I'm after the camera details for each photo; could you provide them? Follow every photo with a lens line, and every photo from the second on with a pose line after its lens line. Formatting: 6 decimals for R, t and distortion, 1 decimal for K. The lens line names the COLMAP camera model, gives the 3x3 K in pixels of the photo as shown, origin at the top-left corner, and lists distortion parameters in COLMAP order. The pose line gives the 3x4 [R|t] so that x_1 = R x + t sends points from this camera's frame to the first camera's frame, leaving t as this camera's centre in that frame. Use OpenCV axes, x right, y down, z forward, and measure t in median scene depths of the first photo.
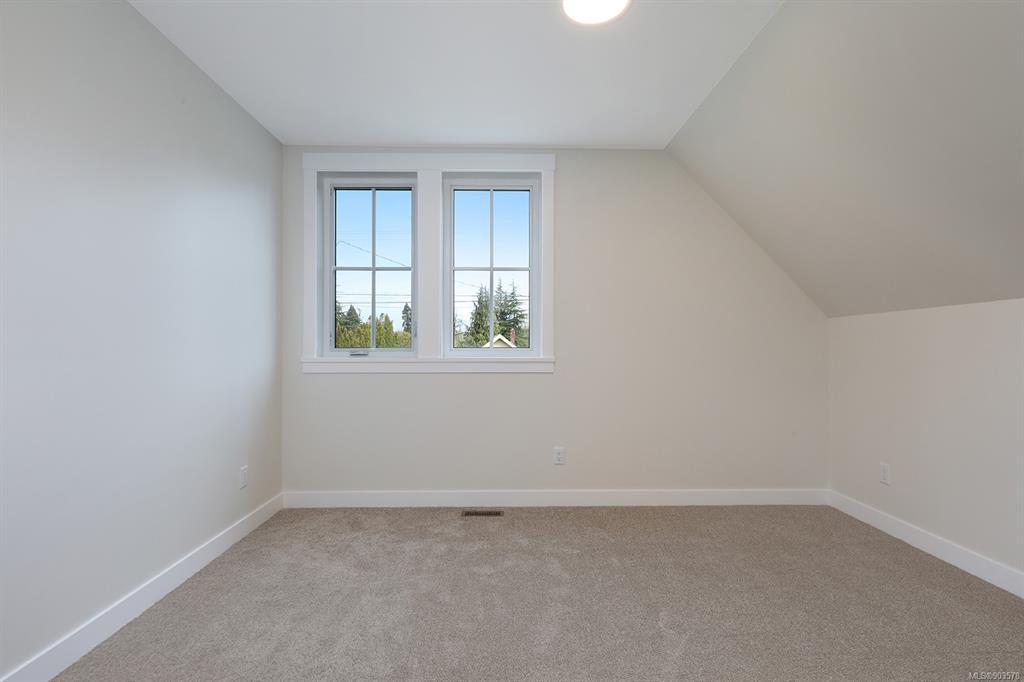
lens RADIAL K [[499.5, 0, 513.6], [0, 499.5, 344.7], [0, 0, 1]] dist [0.002709, 0.000188]
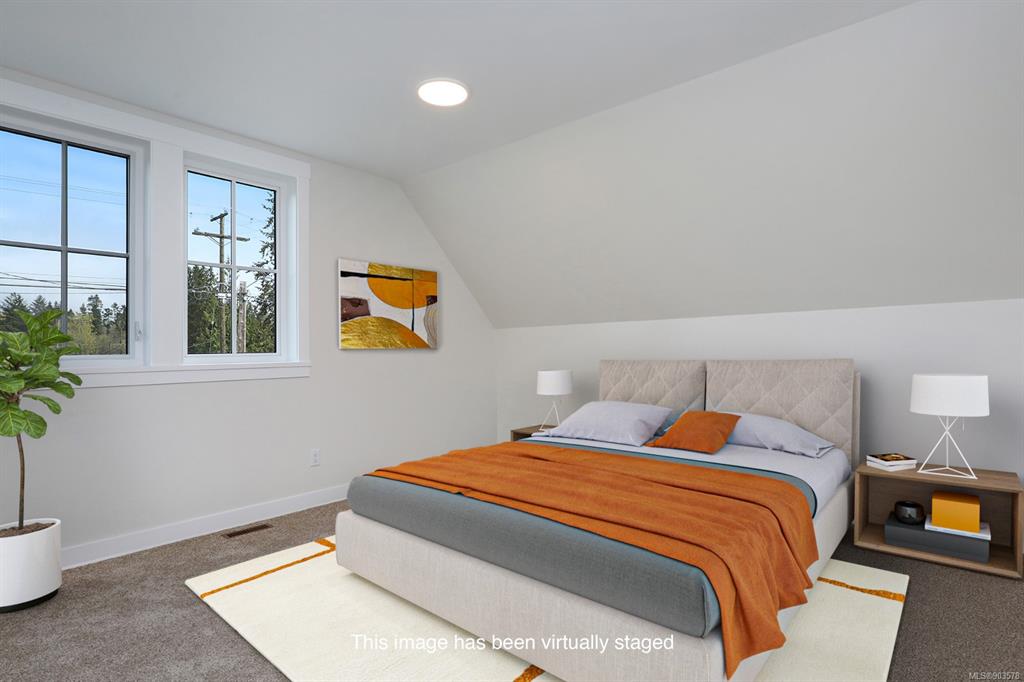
lens RADIAL K [[510.3, 0, 512.0], [0, 510.3, 341.0], [0, 0, 1]] dist [-0.002272, -0.000620]
pose [[0.682167, 0.005792, 0.731173, -0.398014], [0.006903, 0.999873, -0.014361, 0.001472], [-0.731164, 0.014844, 0.682040, -0.011945]]
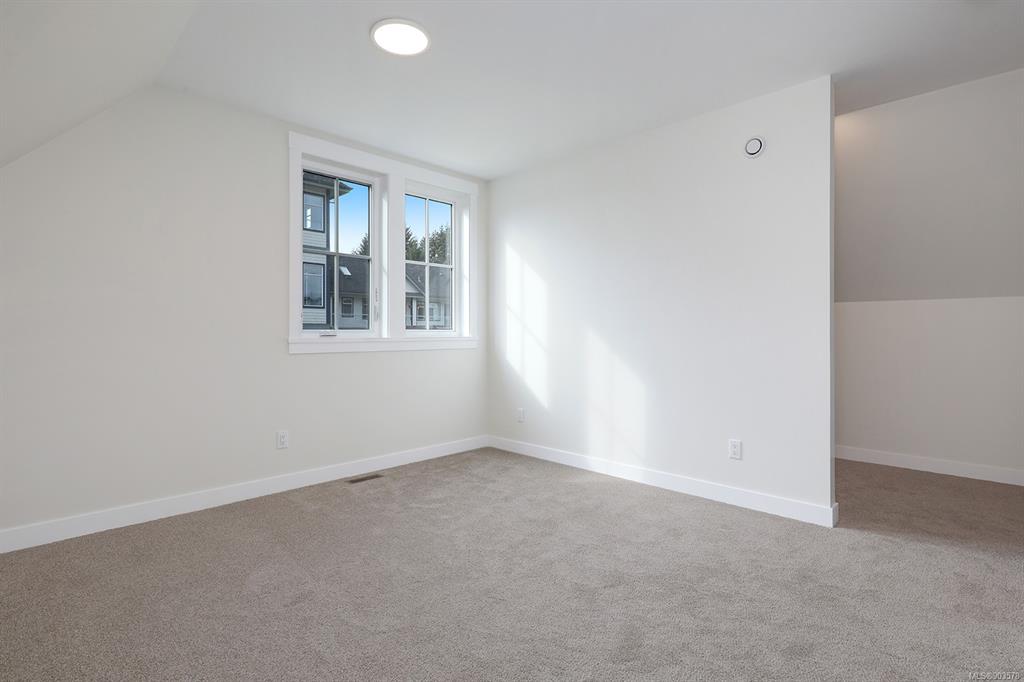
lens RADIAL K [[498.8, 0, 512.0], [0, 498.8, 341.0], [0, 0, 1]] dist [-0.002297, -0.000202]
pose [[0.718856, -0.016076, 0.694973, -0.556100], [-0.004963, 0.999588, 0.028256, -0.000253], [-0.695141, -0.023761, 0.718481, -0.013422]]
